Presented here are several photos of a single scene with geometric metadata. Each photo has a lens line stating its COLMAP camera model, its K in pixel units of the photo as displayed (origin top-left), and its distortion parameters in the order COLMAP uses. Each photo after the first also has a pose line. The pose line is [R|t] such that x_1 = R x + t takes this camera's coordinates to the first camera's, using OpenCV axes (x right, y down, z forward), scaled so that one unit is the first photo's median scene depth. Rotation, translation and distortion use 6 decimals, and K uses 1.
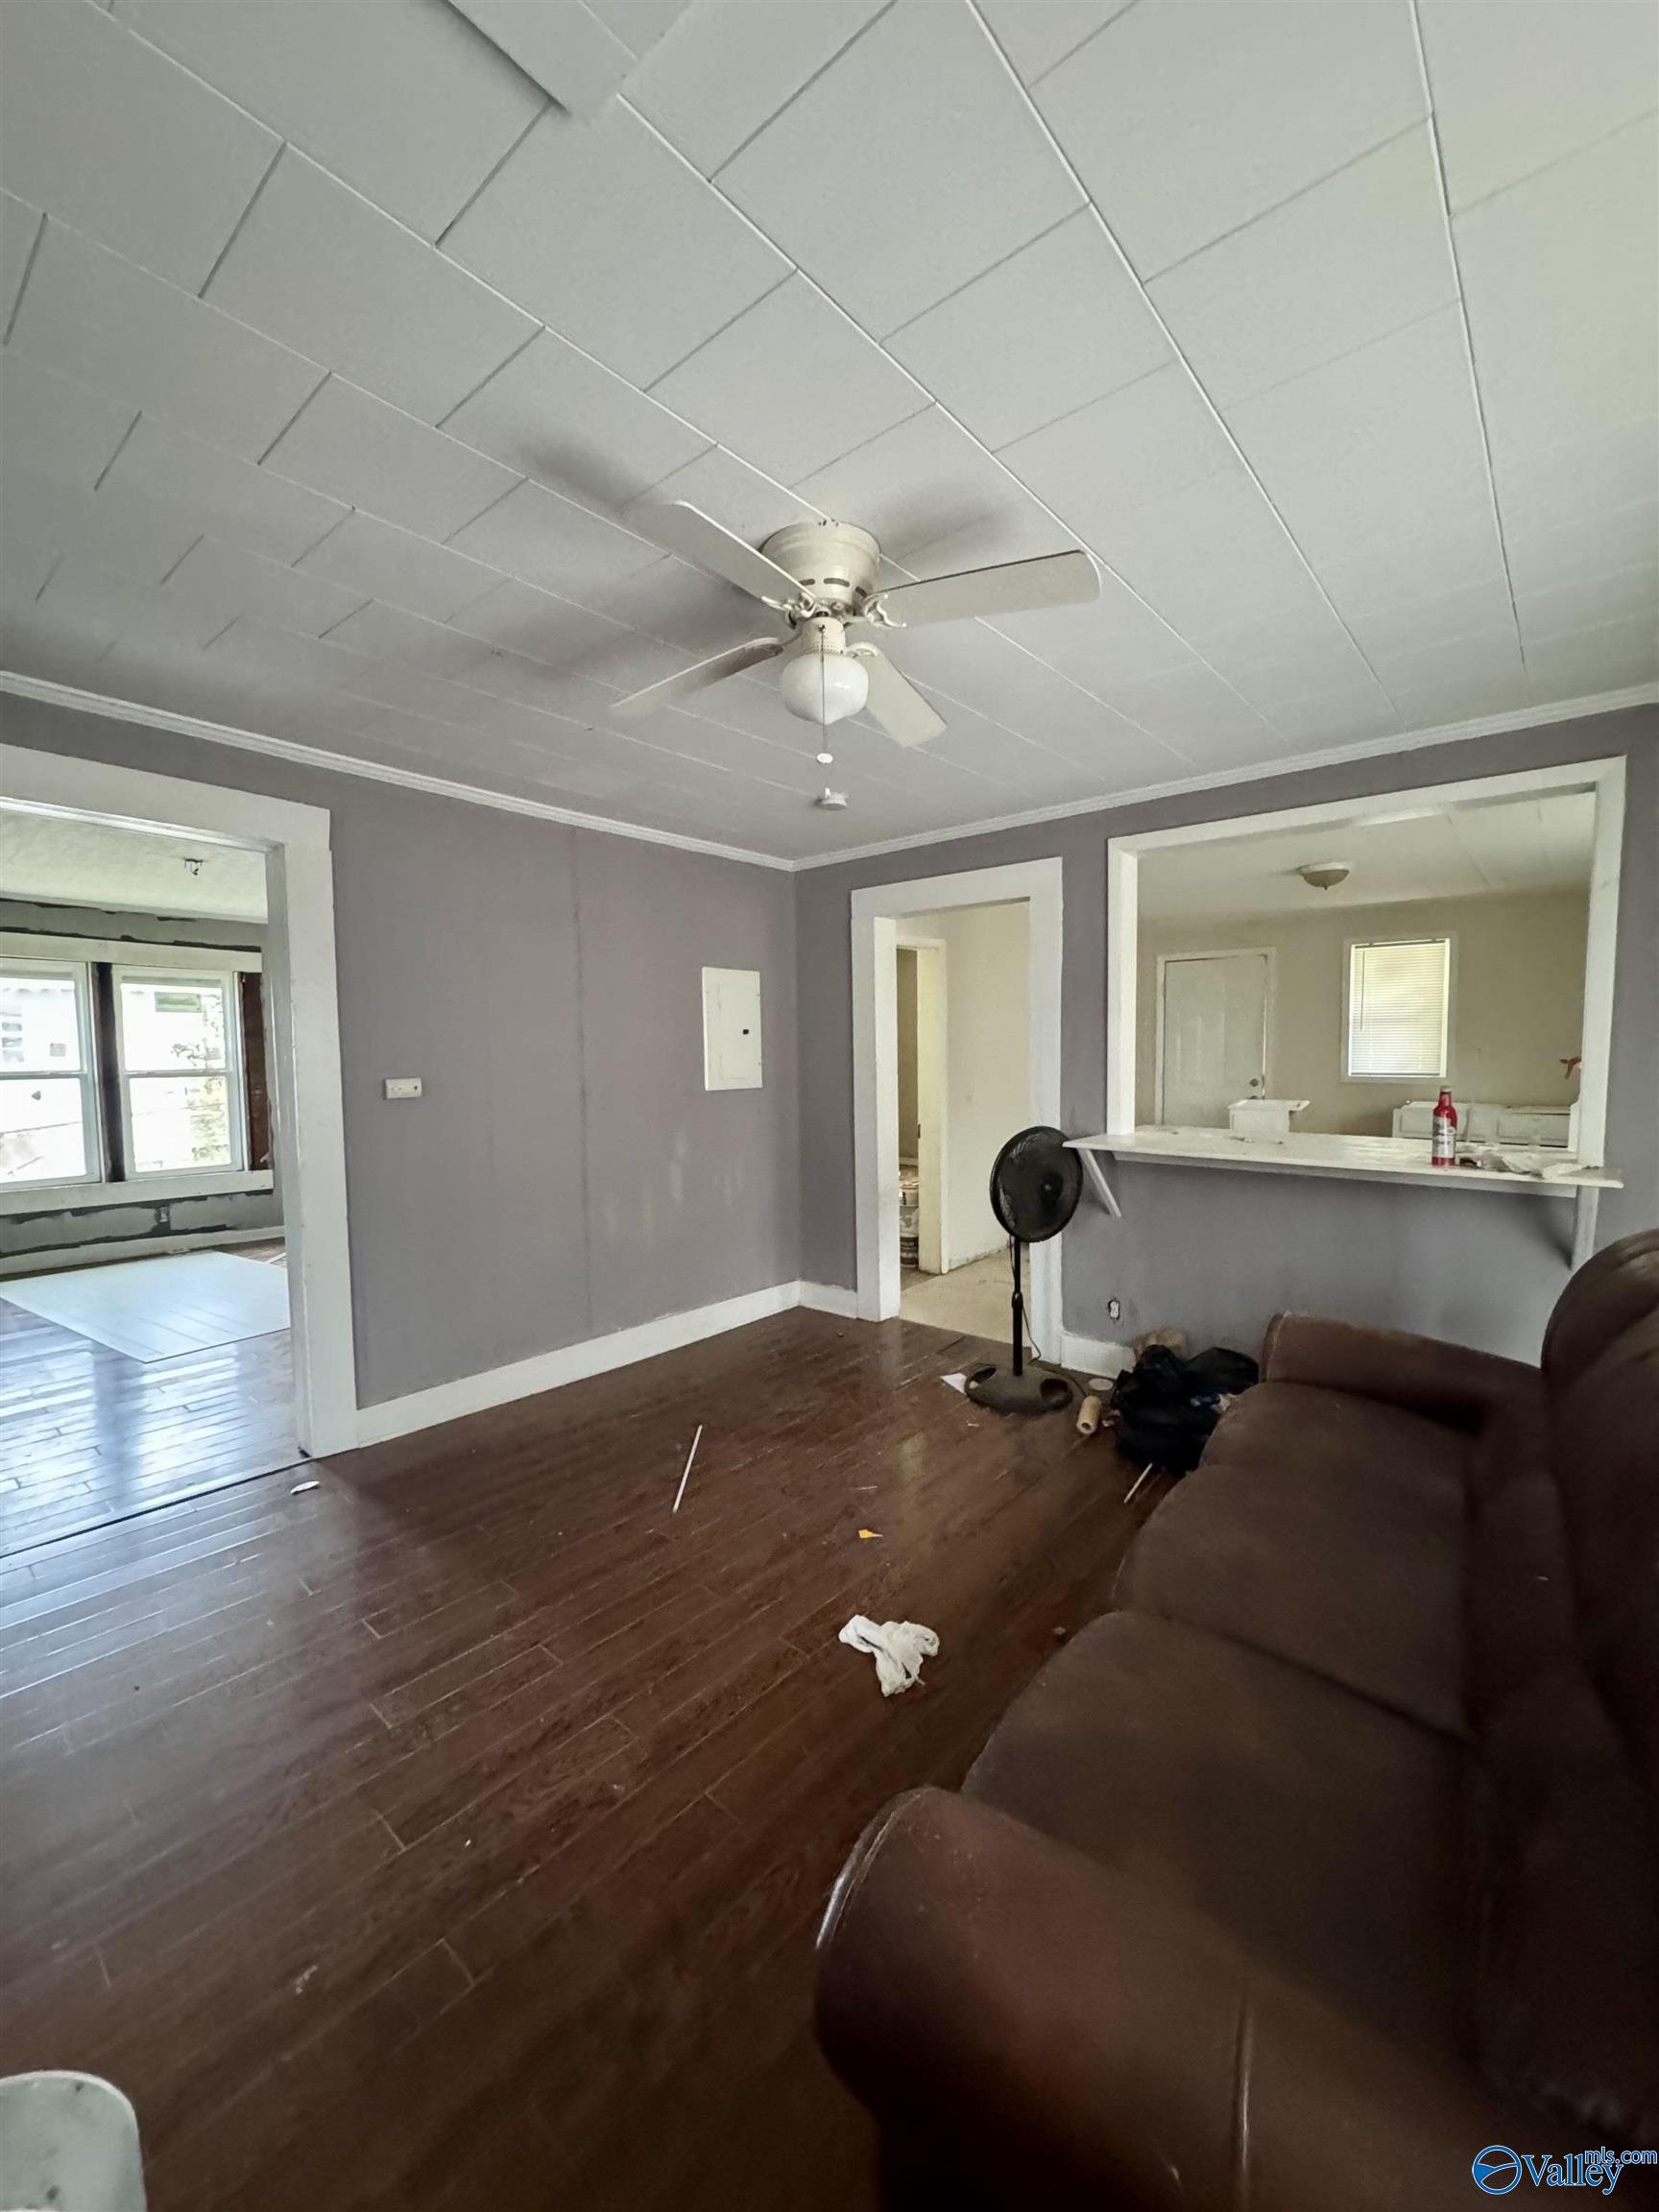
lens RADIAL K [[885.6, 0, 832.3], [0, 885.6, 1109.4], [0, 0, 1]] dist [0.000845, 0.000056]
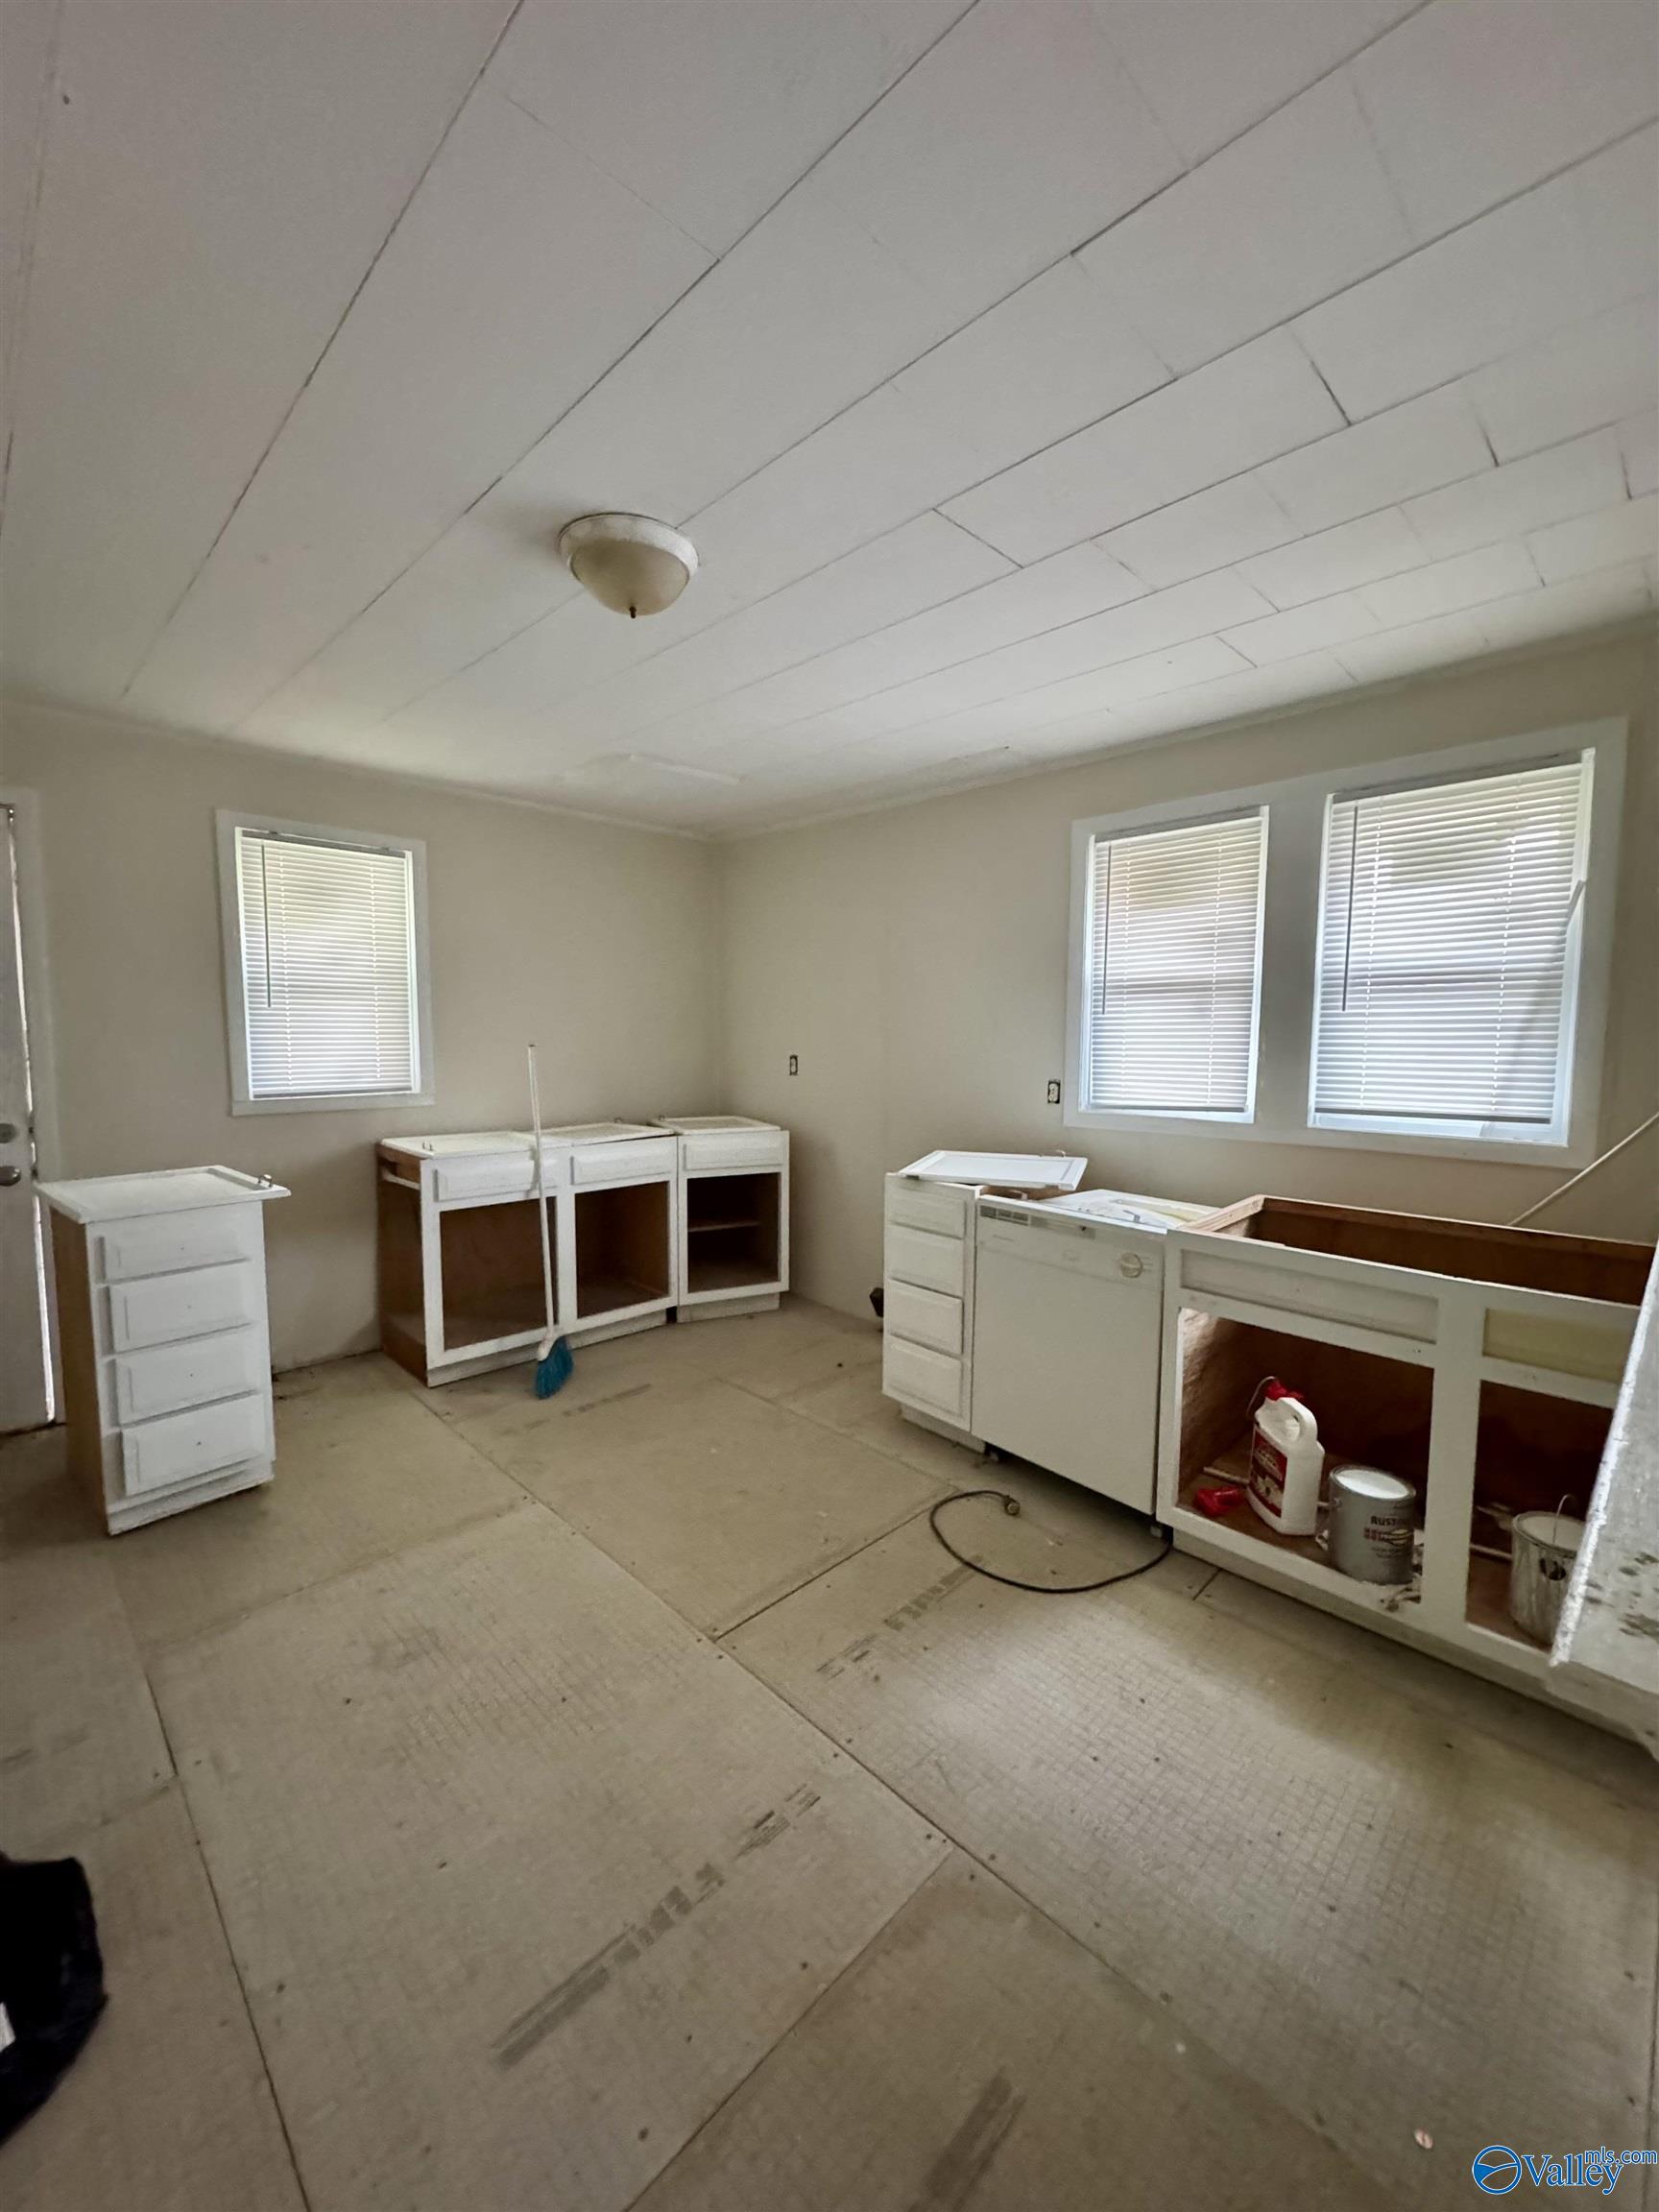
lens RADIAL K [[885.6, 0, 829.9], [0, 885.6, 1102.4], [0, 0, 1]] dist [0.000845, 0.000056]
pose [[0.081850, -0.075908, 0.993750, 0.136941], [0.065411, 0.995355, 0.070643, -0.055086], [-0.994496, 0.059220, 0.086435, 0.702216]]
